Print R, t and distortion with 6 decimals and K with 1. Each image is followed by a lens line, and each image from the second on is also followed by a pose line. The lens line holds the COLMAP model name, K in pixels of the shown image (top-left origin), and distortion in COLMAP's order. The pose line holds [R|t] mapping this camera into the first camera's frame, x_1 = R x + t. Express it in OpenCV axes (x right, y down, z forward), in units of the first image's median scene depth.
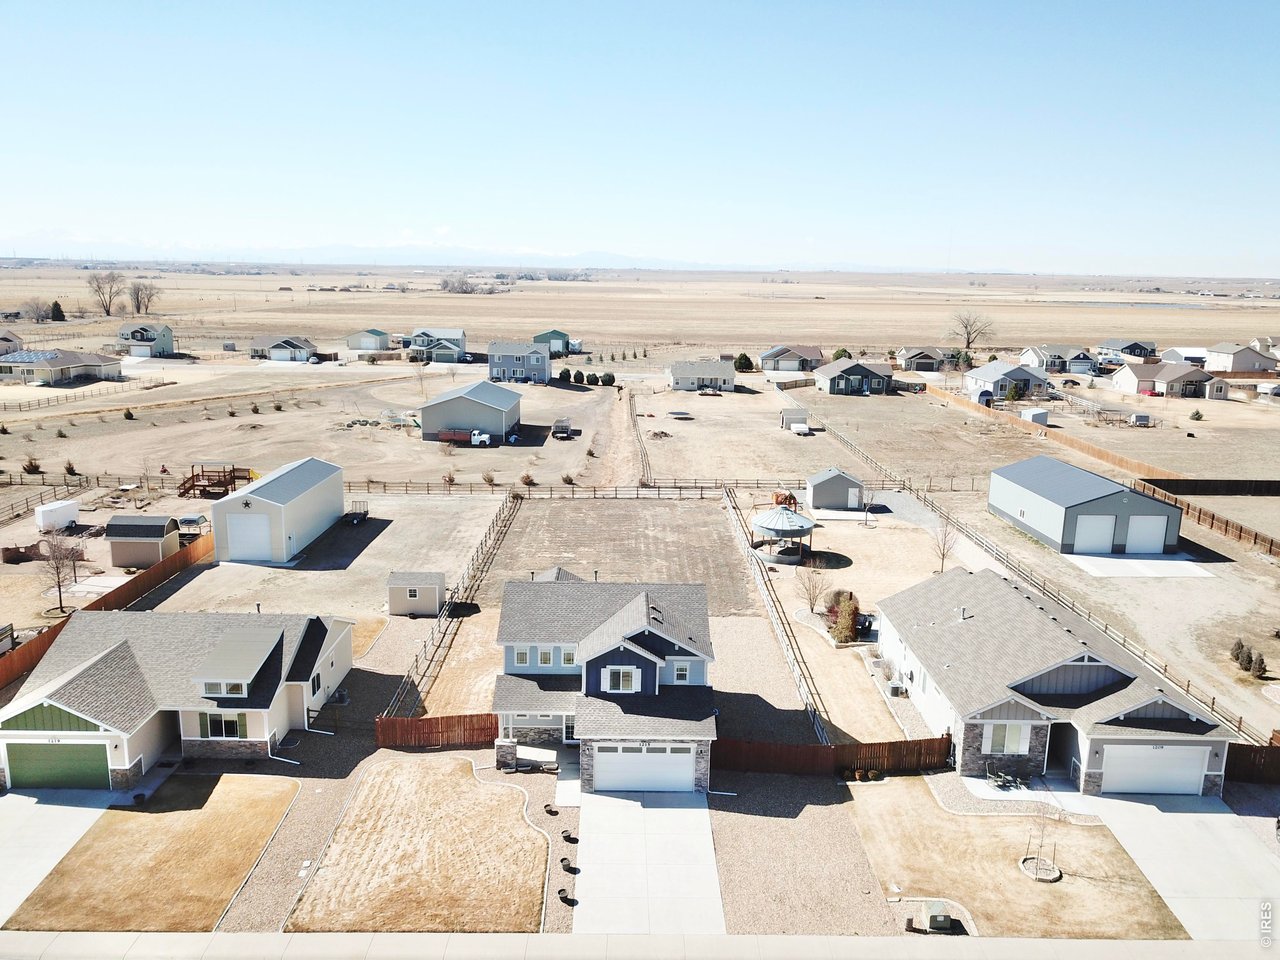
lens RADIAL K [[982.8, 0, 636.8], [0, 982.8, 480.3], [0, 0, 1]] dist [0.011492, 0.001032]
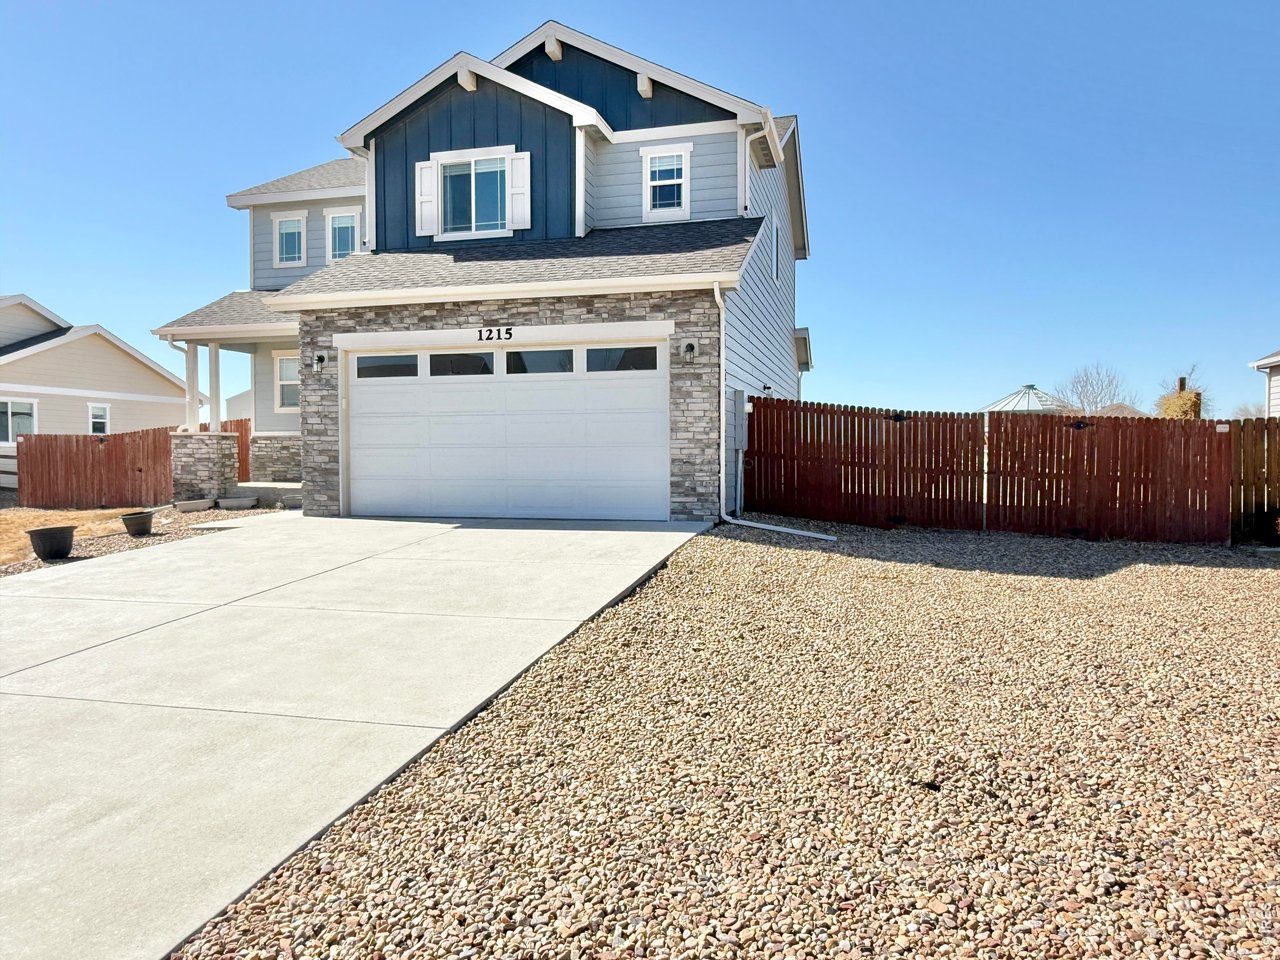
lens RADIAL K [[889.8, 0, 640.5], [0, 889.8, 482.8], [0, 0, 1]] dist [-0.004350, 0.002994]
pose [[0.963981, -0.012312, -0.265685, 0.112334], [-0.034850, 0.984469, -0.172066, 0.340317], [0.263677, 0.175127, 0.948580, 0.745024]]
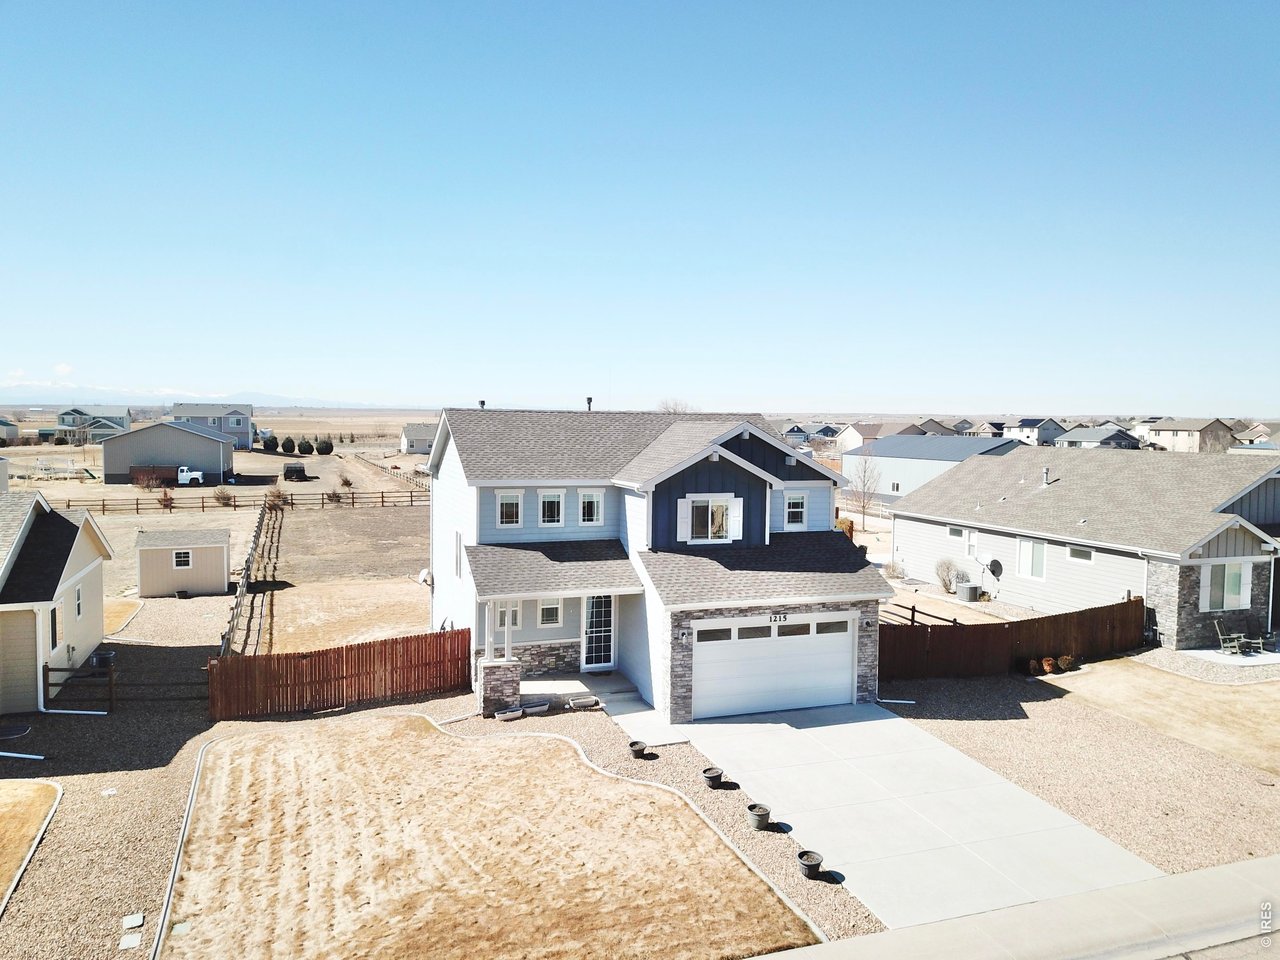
lens RADIAL K [[982.8, 0, 642.6], [0, 982.8, 470.3], [0, 0, 1]] dist [0.011492, 0.001032]
pose [[0.942810, -0.025070, 0.332387, -0.236261], [0.074882, 0.987610, -0.137910, 0.246925], [-0.324811, 0.154913, 0.933006, 0.477119]]
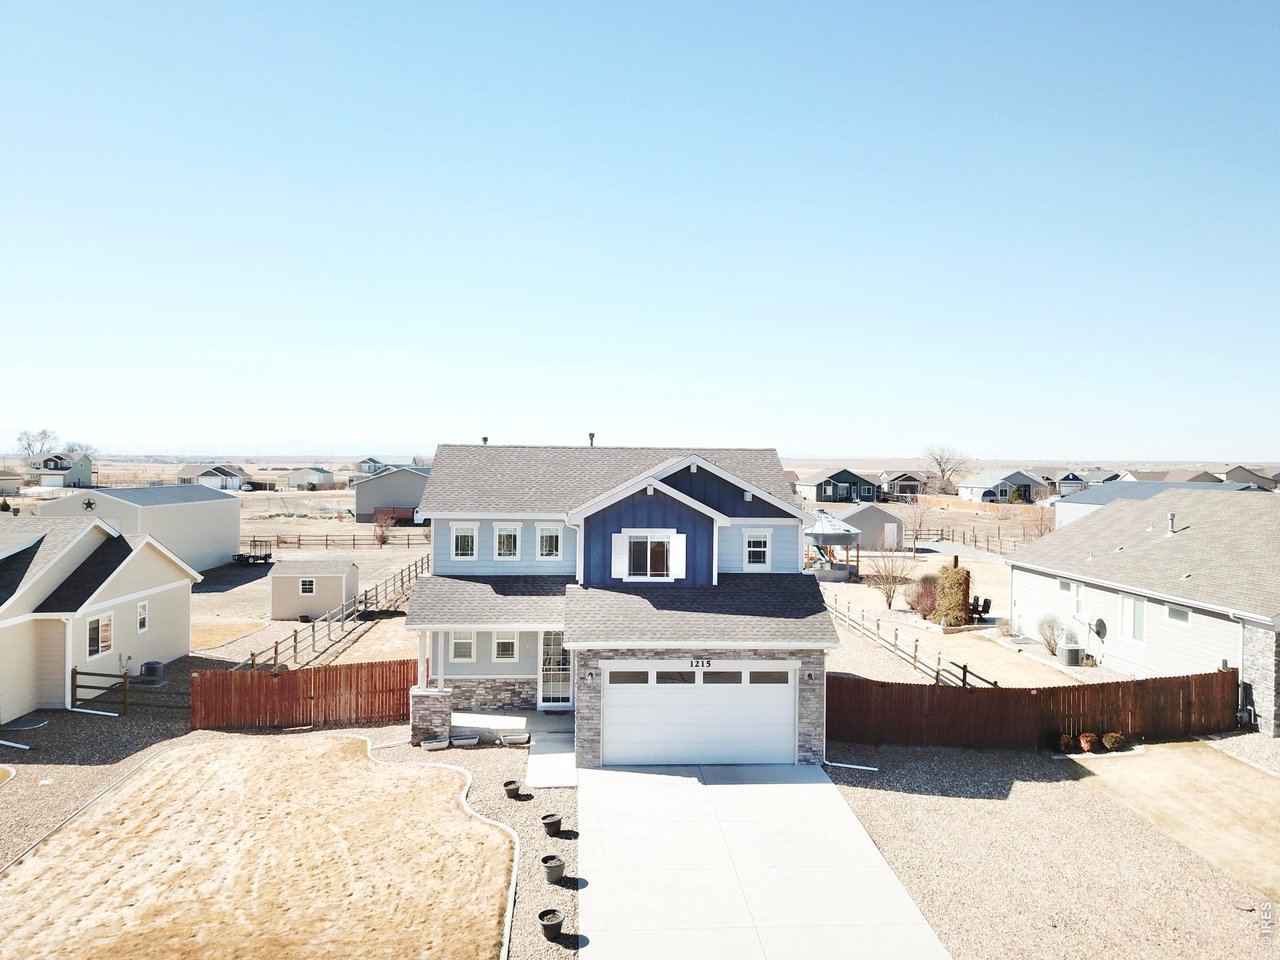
lens RADIAL K [[982.8, 0, 639.5], [0, 982.8, 471.0], [0, 0, 1]] dist [0.011492, 0.001032]
pose [[0.998808, -0.008470, 0.048067, -0.045894], [0.017925, 0.979663, -0.199848, 0.261514], [-0.045397, 0.200471, 0.978647, 0.458534]]
